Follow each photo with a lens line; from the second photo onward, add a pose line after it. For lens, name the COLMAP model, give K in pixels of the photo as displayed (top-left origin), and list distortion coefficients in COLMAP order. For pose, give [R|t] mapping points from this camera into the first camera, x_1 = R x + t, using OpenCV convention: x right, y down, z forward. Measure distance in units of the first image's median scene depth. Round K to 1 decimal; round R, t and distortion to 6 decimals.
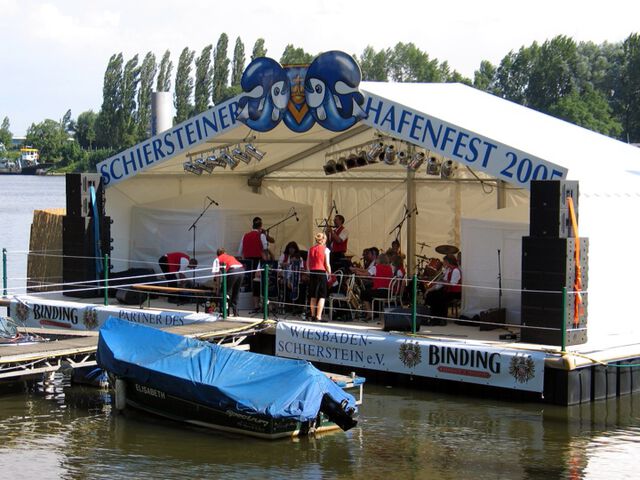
lens RADIAL K [[1598.5, 0, 320.0], [0, 1598.5, 240.2], [0, 0, 1]] dist [0.416299, 0.000000]
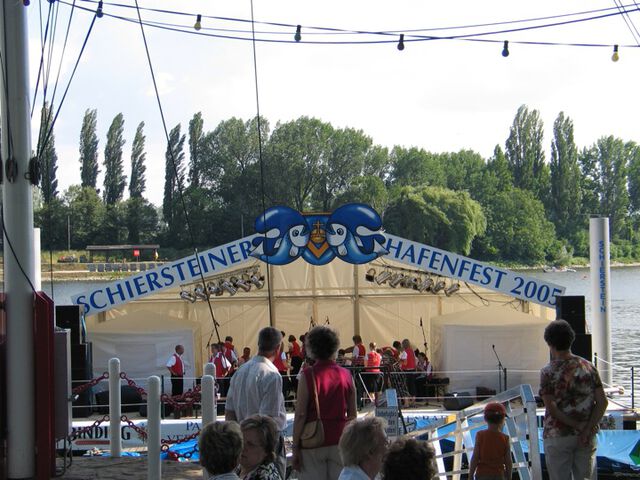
lens RADIAL K [[1307.6, 0, 320.0], [0, 1307.6, 239.7], [0, 0, 1]] dist [0.057277, 0.000000]
pose [[0.700327, -0.009765, 0.713756, -0.764750], [0.055670, 0.997608, -0.040974, -0.044900], [-0.711649, 0.068430, 0.699195, 0.267851]]
